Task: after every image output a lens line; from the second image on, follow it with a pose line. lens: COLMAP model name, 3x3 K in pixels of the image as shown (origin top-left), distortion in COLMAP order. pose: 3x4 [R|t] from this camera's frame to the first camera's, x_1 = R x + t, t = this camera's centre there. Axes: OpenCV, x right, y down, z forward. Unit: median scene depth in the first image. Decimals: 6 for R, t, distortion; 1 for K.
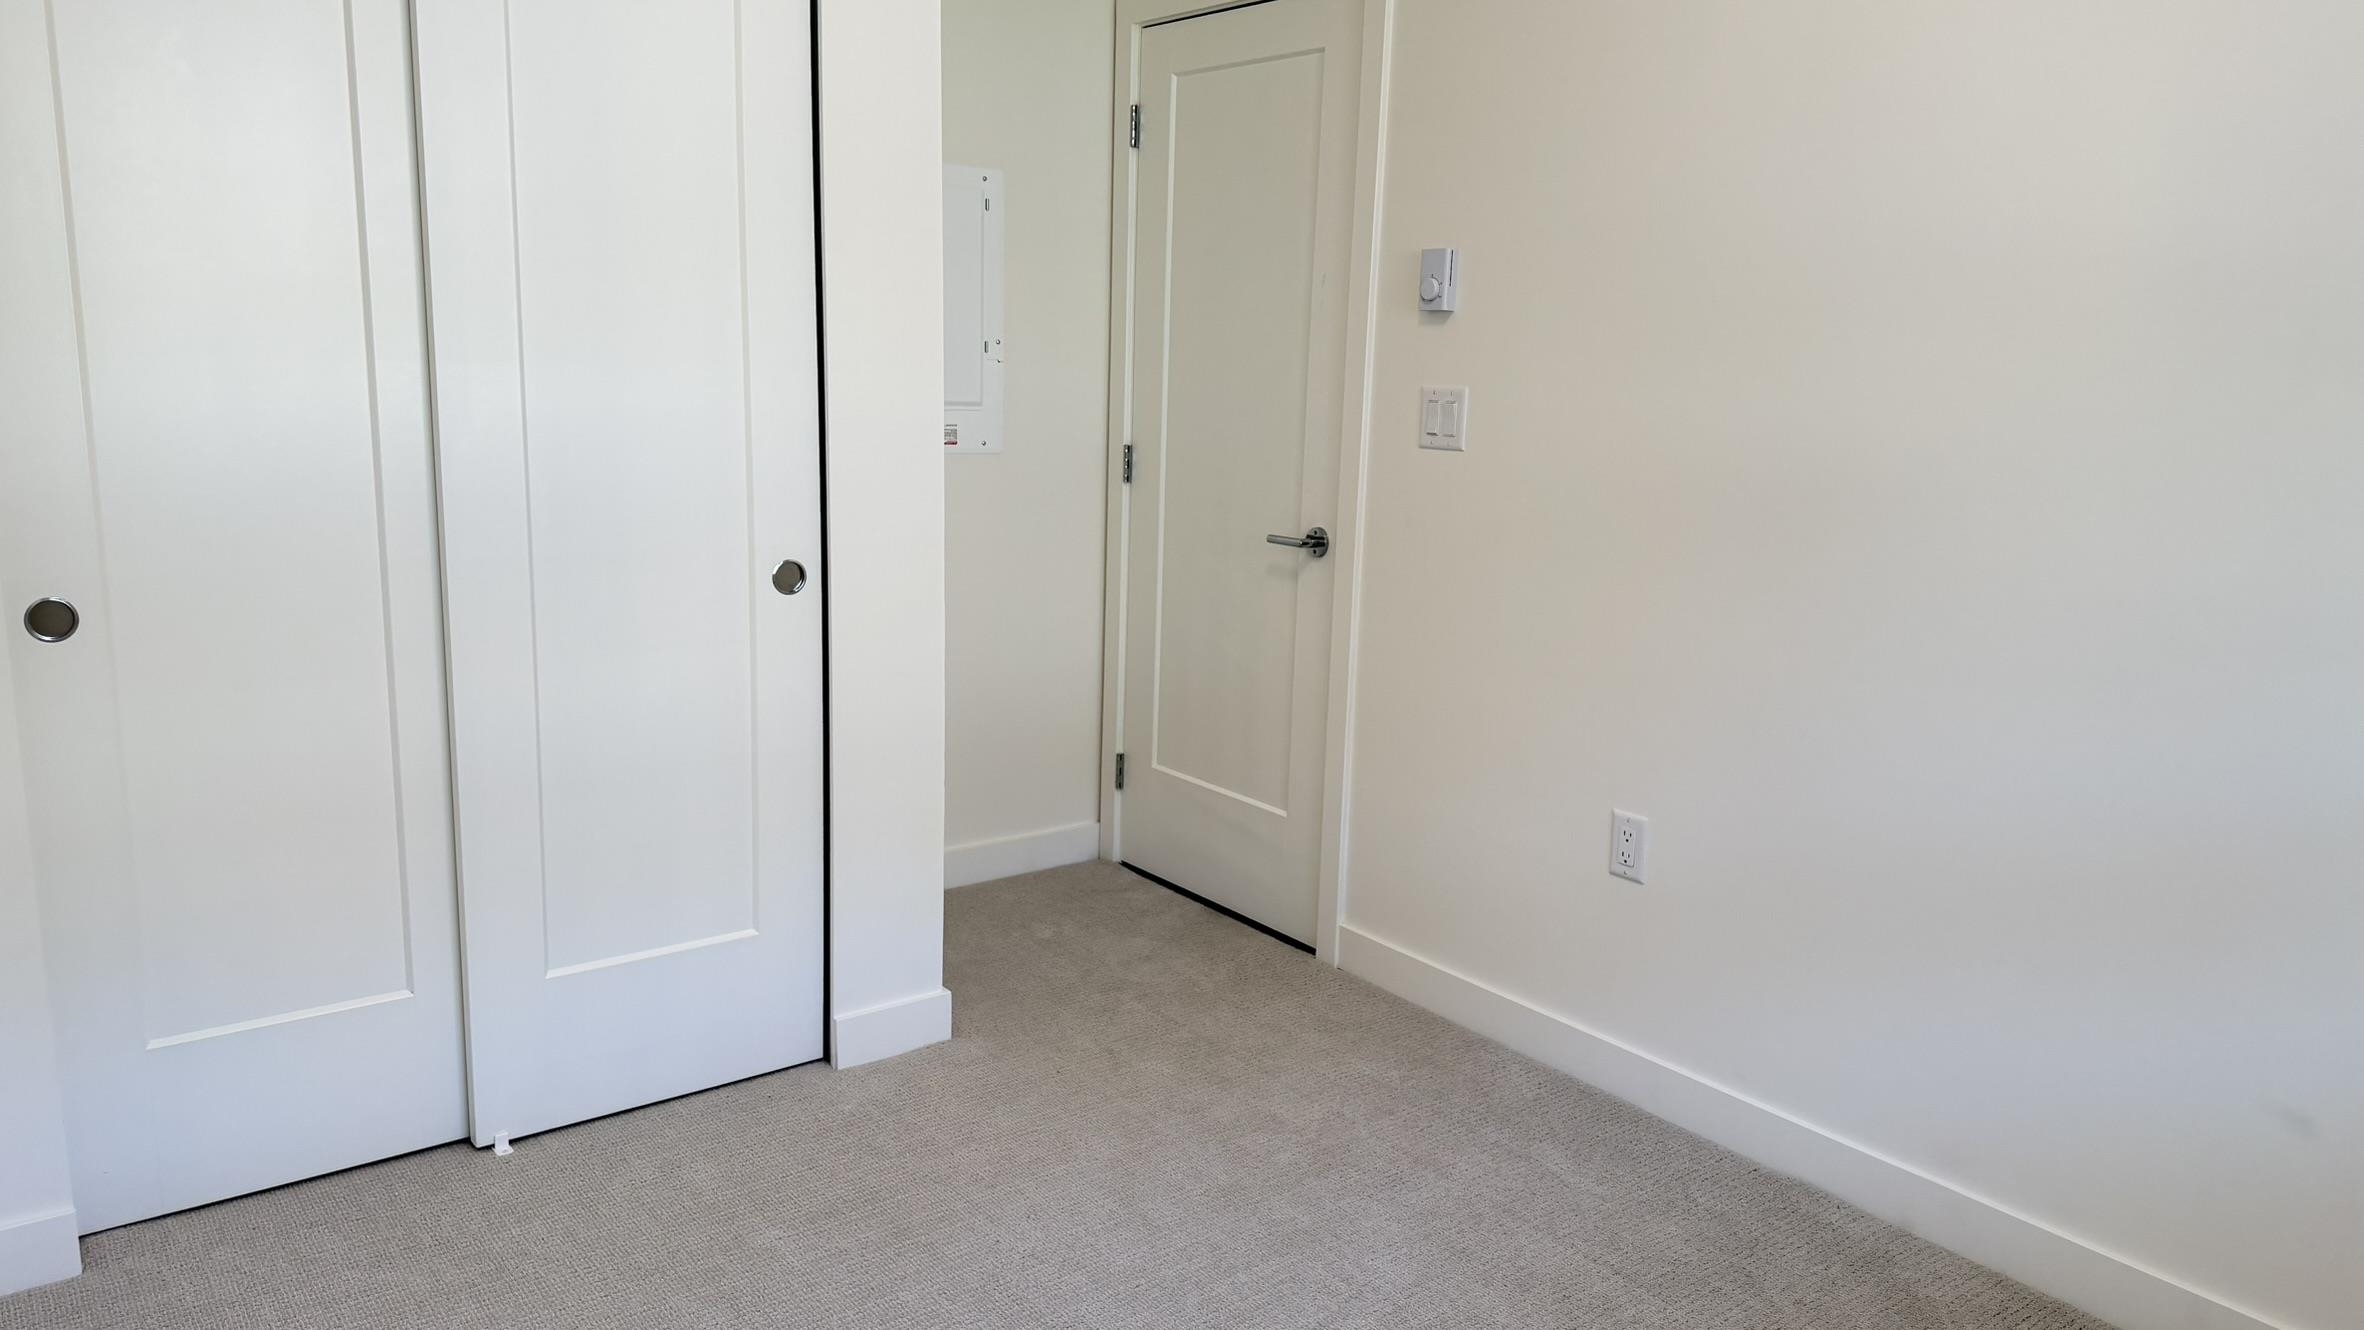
lens RADIAL K [[1652.2, 0, 1169.3], [0, 1652.2, 661.5], [0, 0, 1]] dist [0.092387, -0.123073]
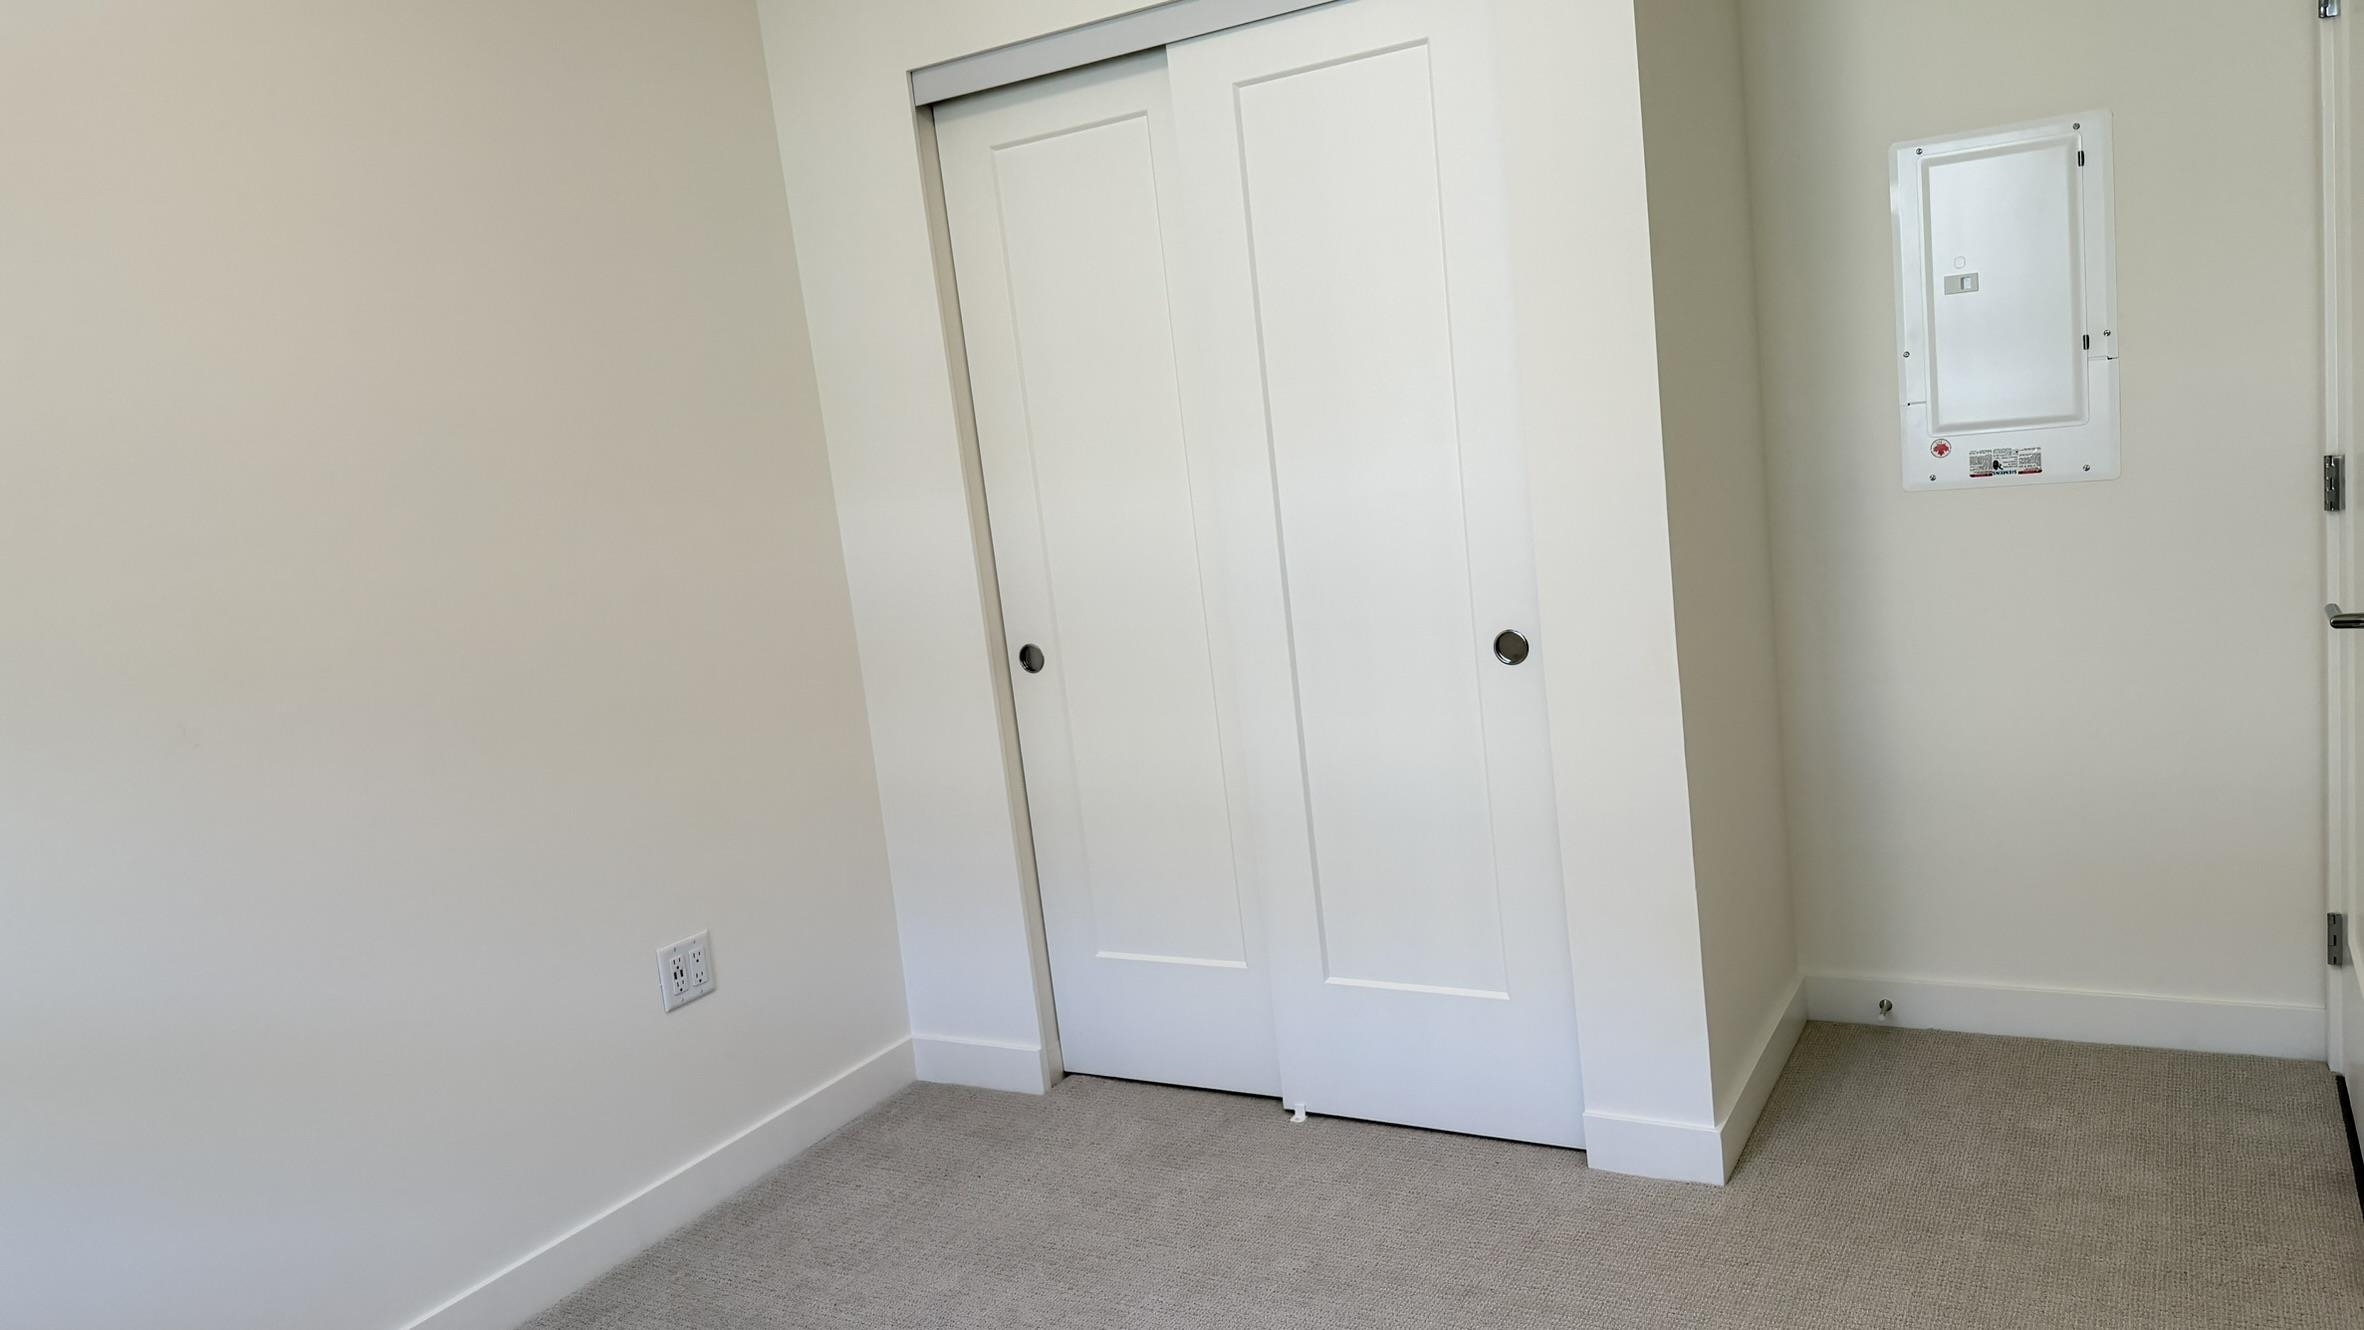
lens RADIAL K [[1652.2, 0, 1193.6], [0, 1652.2, 664.6], [0, 0, 1]] dist [0.092387, -0.123073]
pose [[0.370546, 0.055285, -0.927167, 0.564042], [-0.053464, 0.997841, 0.038133, -0.061215], [0.927274, 0.035440, 0.372702, 0.416444]]
